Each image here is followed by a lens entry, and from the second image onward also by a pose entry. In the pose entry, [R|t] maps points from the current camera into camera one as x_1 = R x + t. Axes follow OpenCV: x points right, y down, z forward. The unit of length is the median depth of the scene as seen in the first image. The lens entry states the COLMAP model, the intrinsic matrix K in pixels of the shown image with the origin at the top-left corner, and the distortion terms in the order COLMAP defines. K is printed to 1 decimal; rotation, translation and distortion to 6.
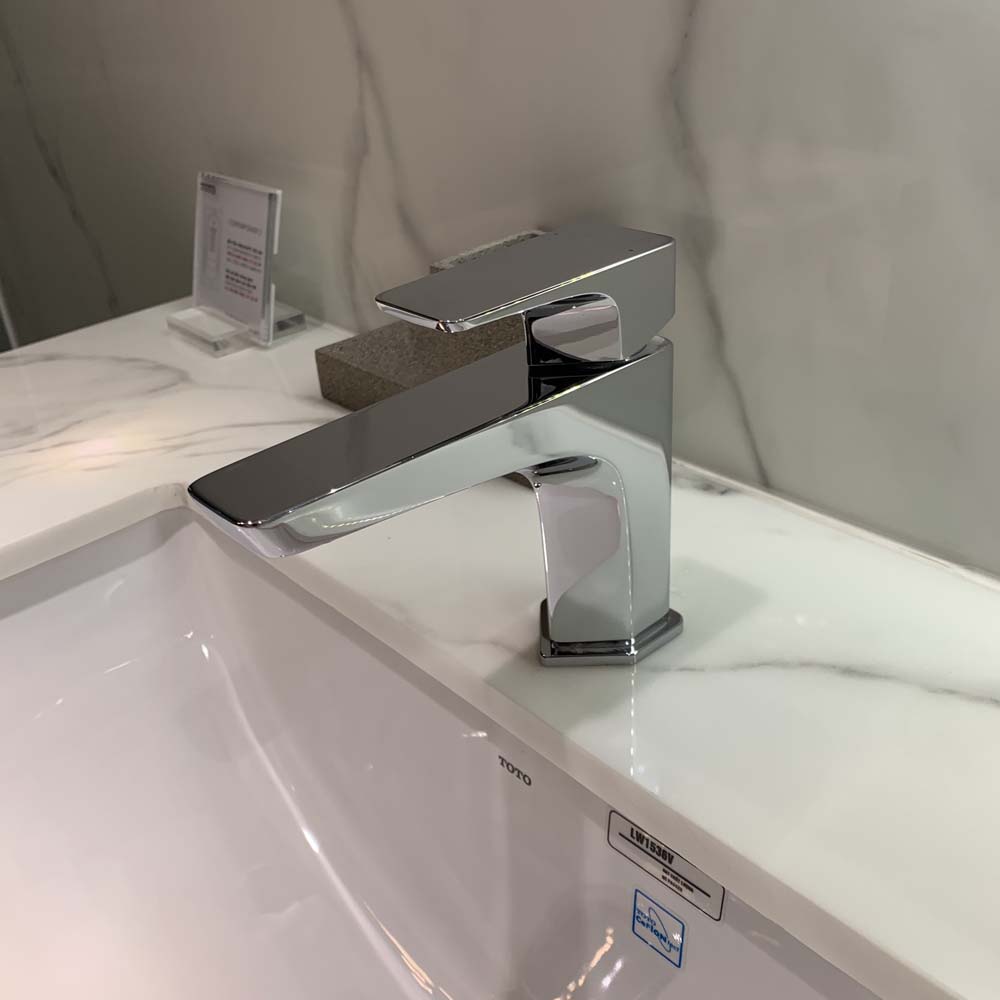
lens RADIAL K [[1057.5, 0, 500.0], [0, 1057.5, 500.0], [0, 0, 1]] dist [0.192020, -0.634058]
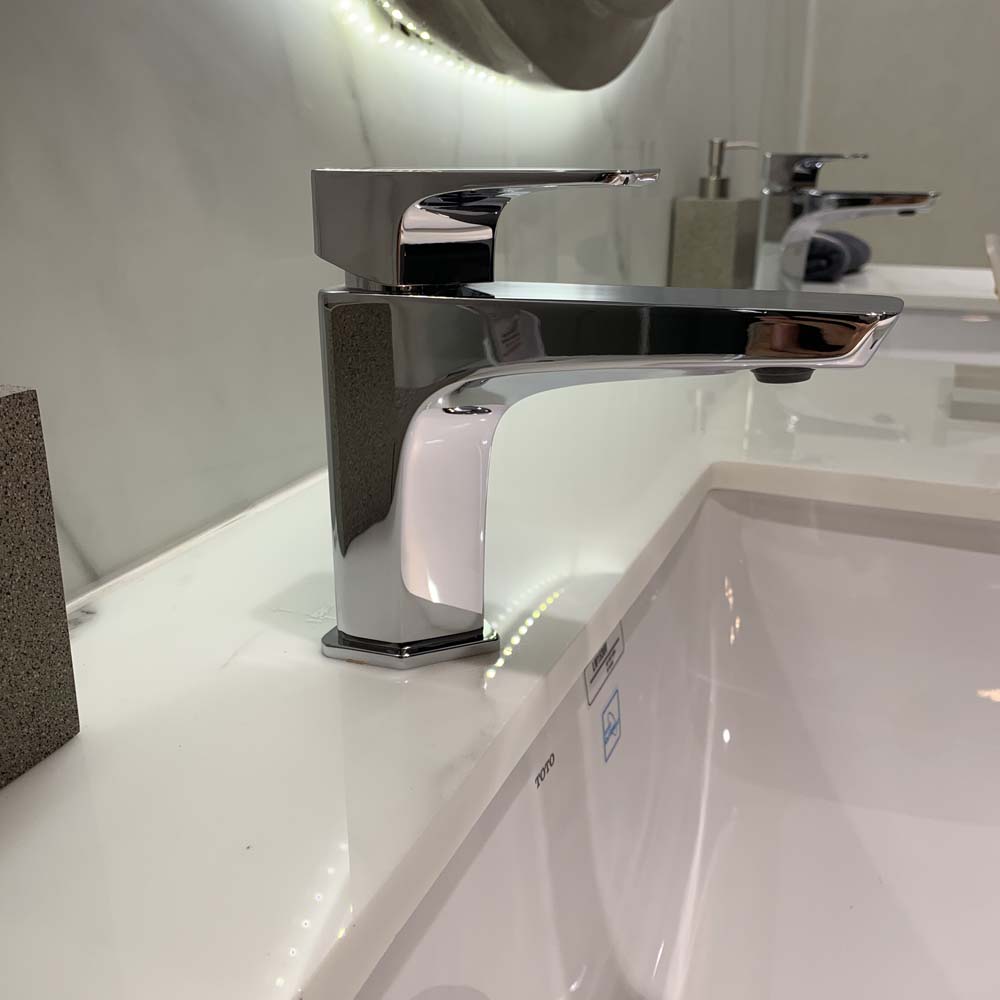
lens RADIAL K [[1019.2, 0, 500.0], [0, 1019.2, 484.1], [0, 0, 1]] dist [-0.001574, -0.005139]
pose [[-0.416644, -0.219124, 0.882265, -0.648321], [0.484641, 0.767555, 0.419503, -0.291236], [-0.769110, 0.602365, -0.213601, 1.054067]]
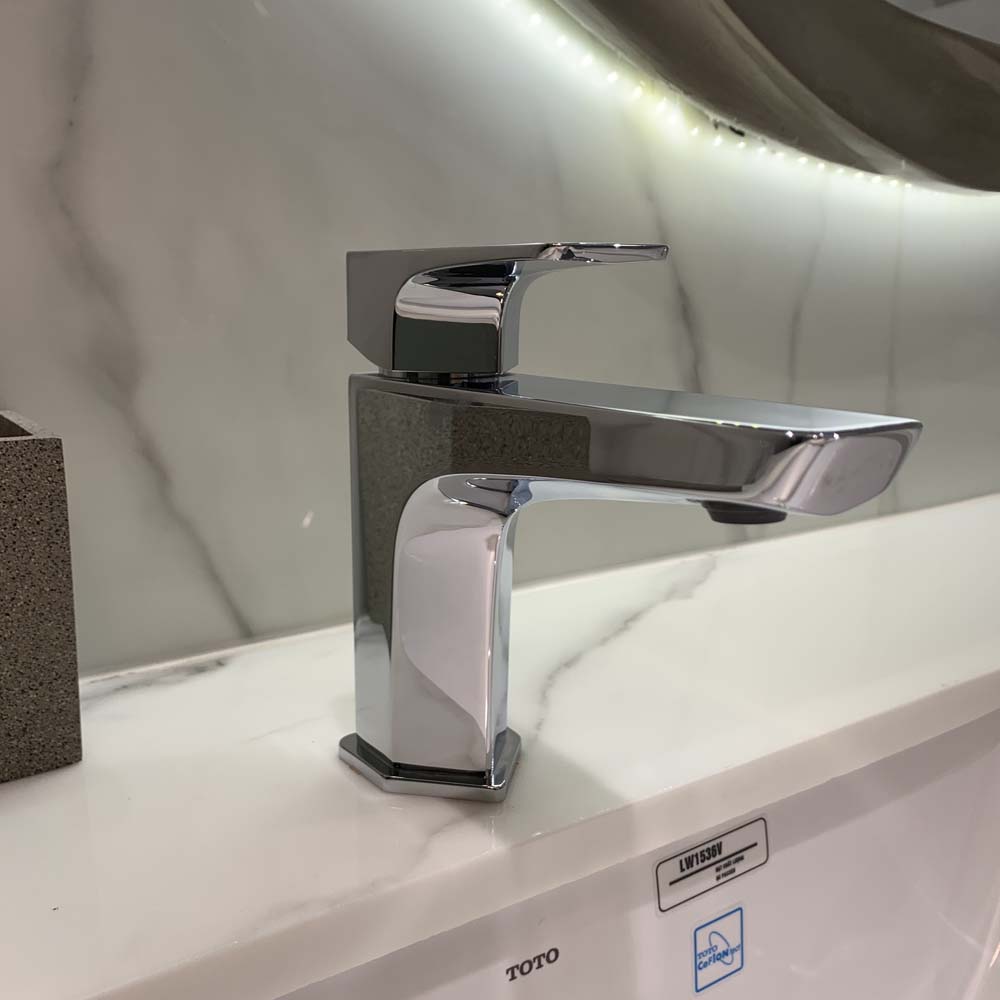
lens RADIAL K [[1028.3, 0, 500.0], [0, 1028.3, 500.0], [0, 0, 1]] dist [-0.001077, -0.017758]
pose [[0.142599, -0.141794, 0.979571, -0.617597], [0.485475, 0.872479, 0.055620, -0.068759], [-0.862542, 0.467626, 0.193252, 0.730162]]
